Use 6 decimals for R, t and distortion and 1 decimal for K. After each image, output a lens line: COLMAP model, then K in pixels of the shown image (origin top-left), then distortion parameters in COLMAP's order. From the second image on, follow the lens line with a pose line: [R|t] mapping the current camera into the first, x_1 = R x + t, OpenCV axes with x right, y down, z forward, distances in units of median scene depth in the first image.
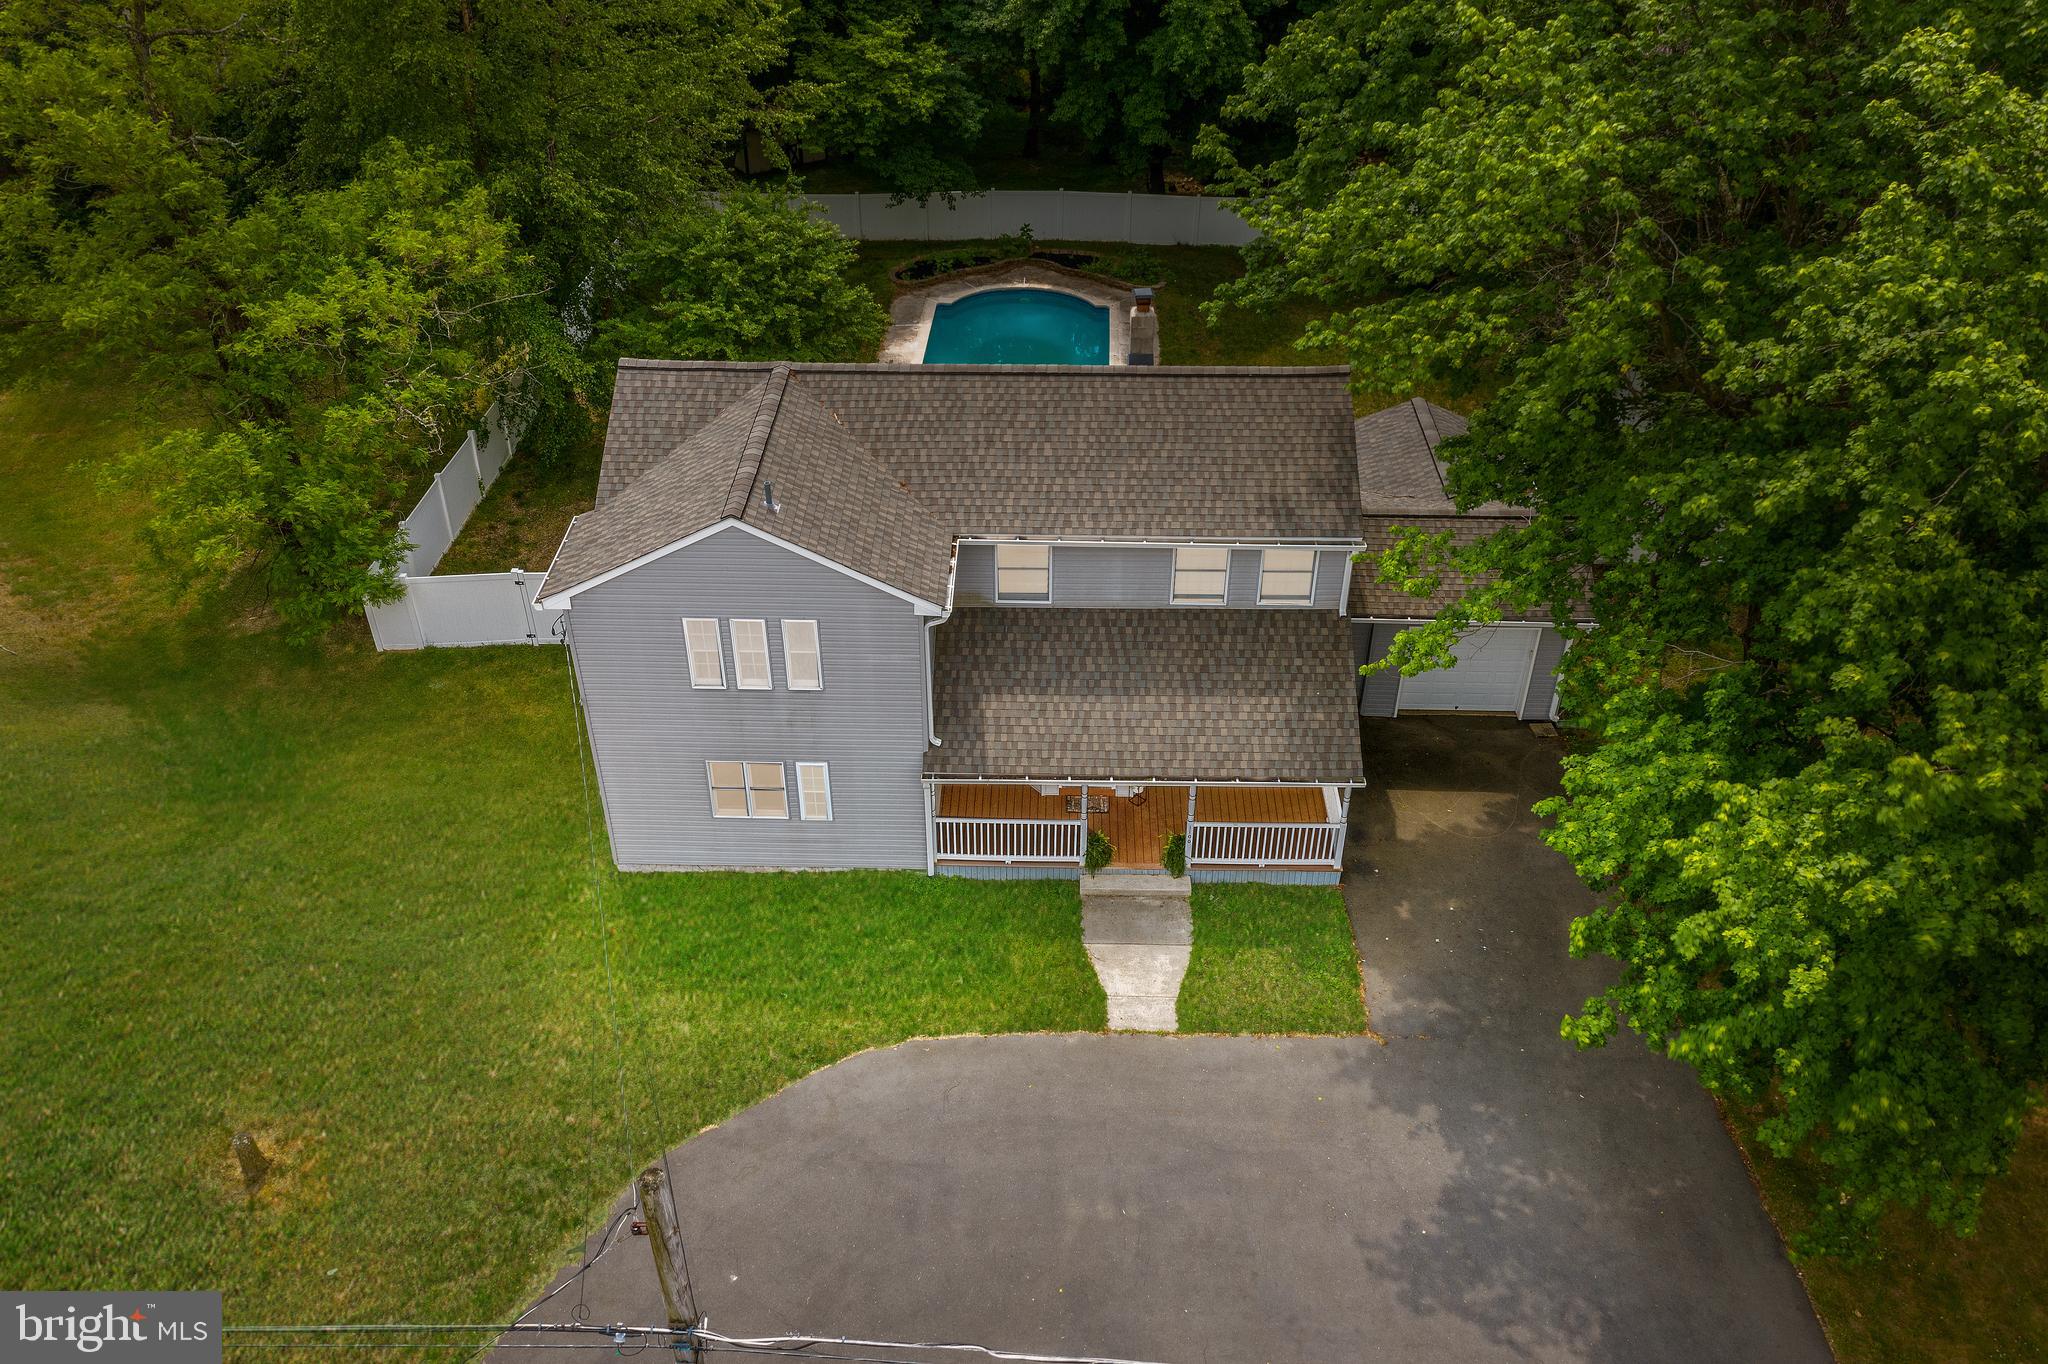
lens RADIAL K [[1645.4, 0, 1039.4], [0, 1645.4, 669.6], [0, 0, 1]] dist [-0.003681, 0.017160]
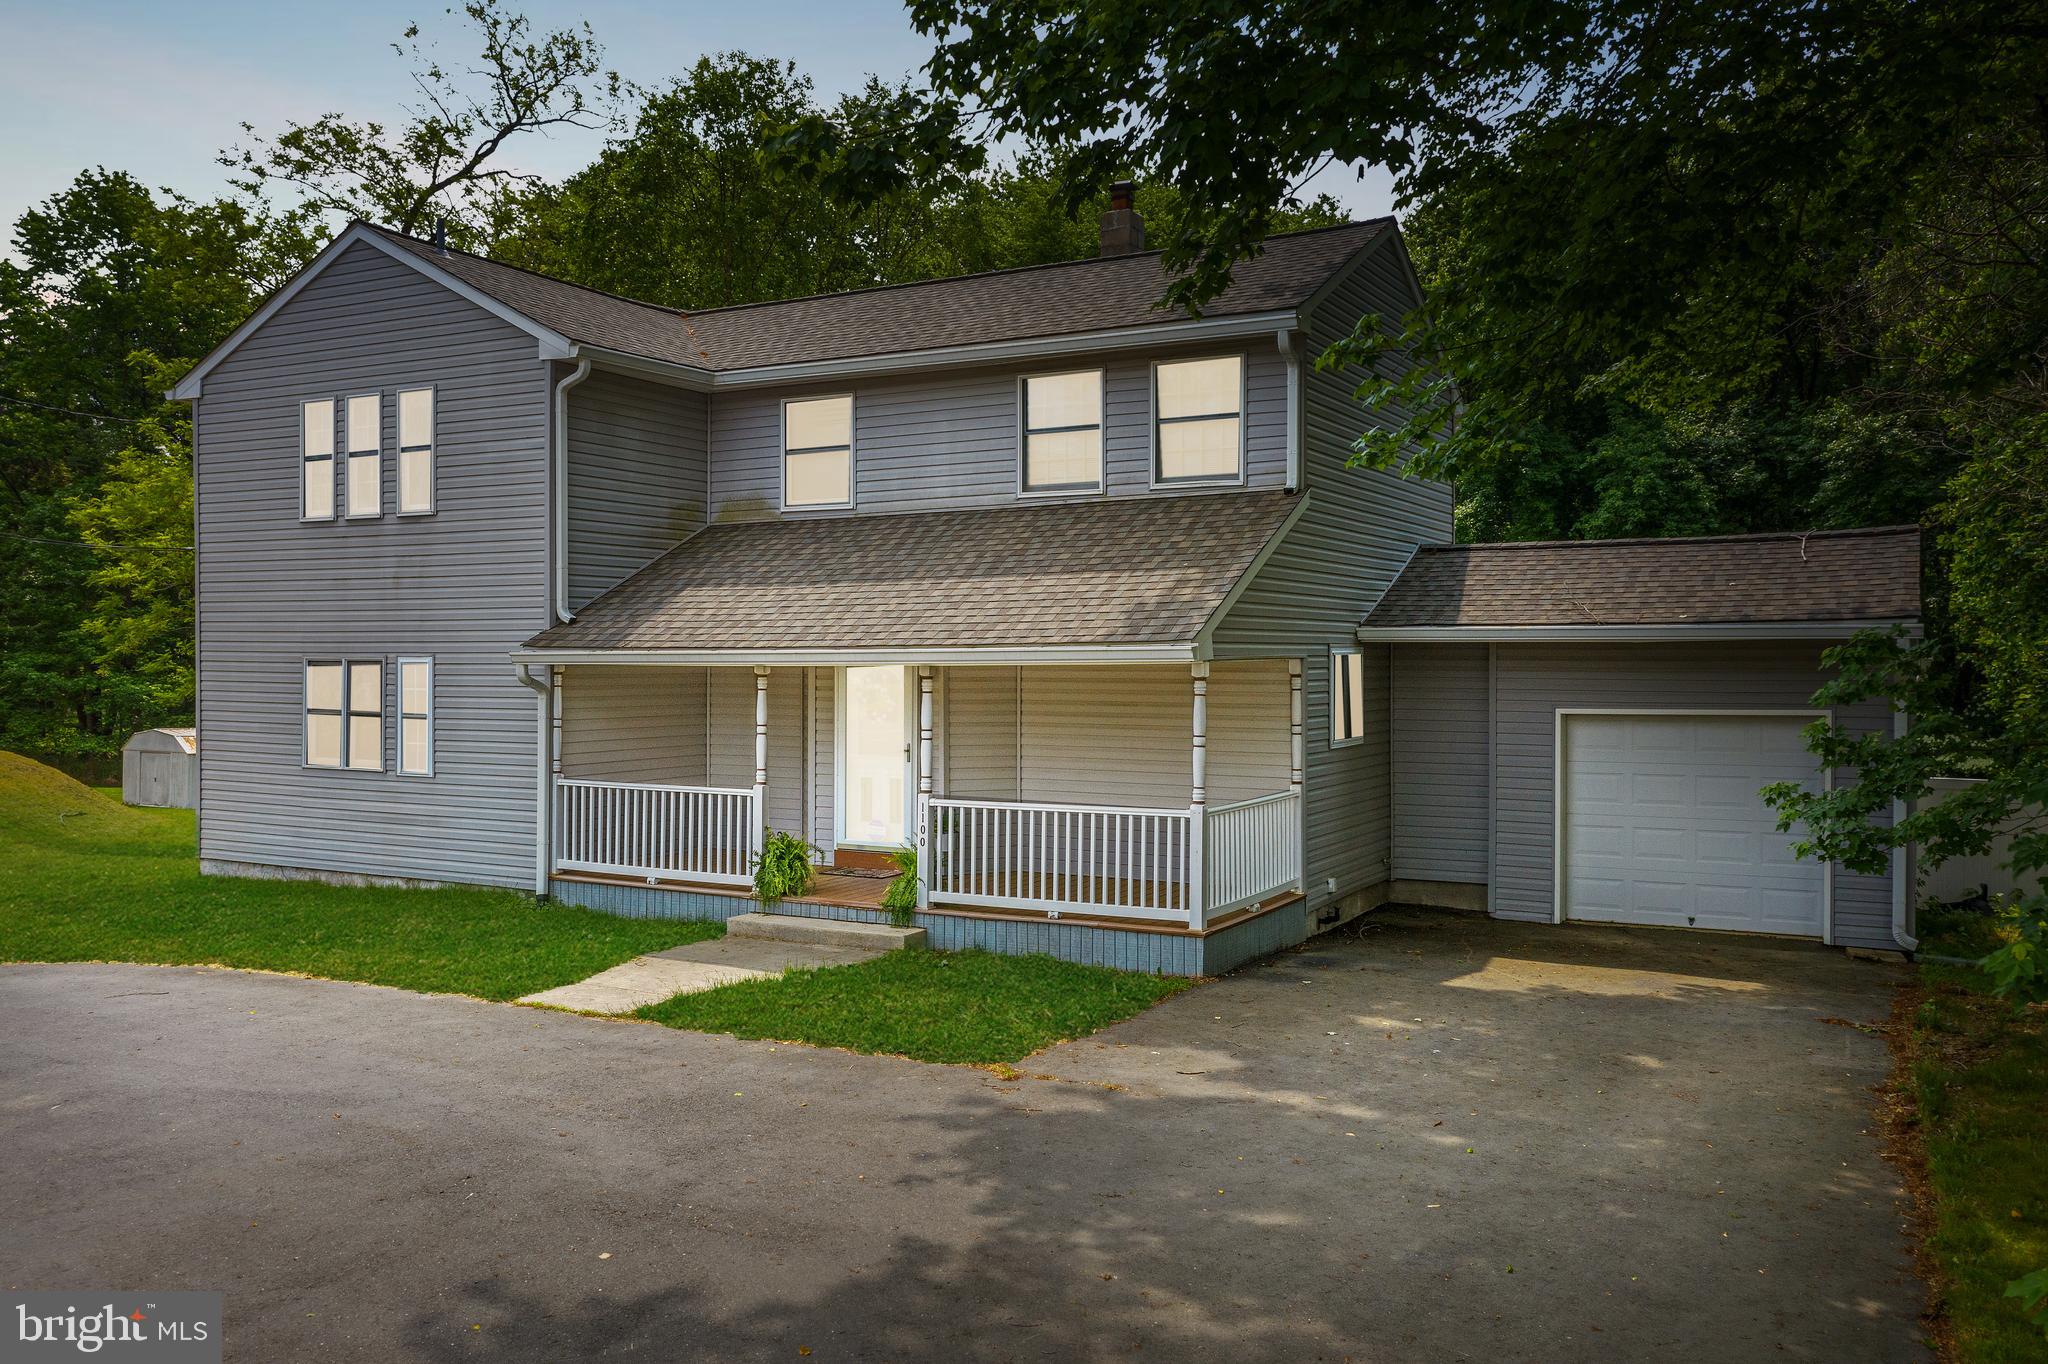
lens RADIAL K [[1645.4, 0, 1037.8], [0, 1645.4, 670.4], [0, 0, 1]] dist [-0.003681, 0.017160]
pose [[0.889631, 0.001709, -0.456677, 0.360221], [-0.268641, 0.810634, -0.520293, 0.321113], [0.369308, 0.585551, 0.721624, 0.615738]]
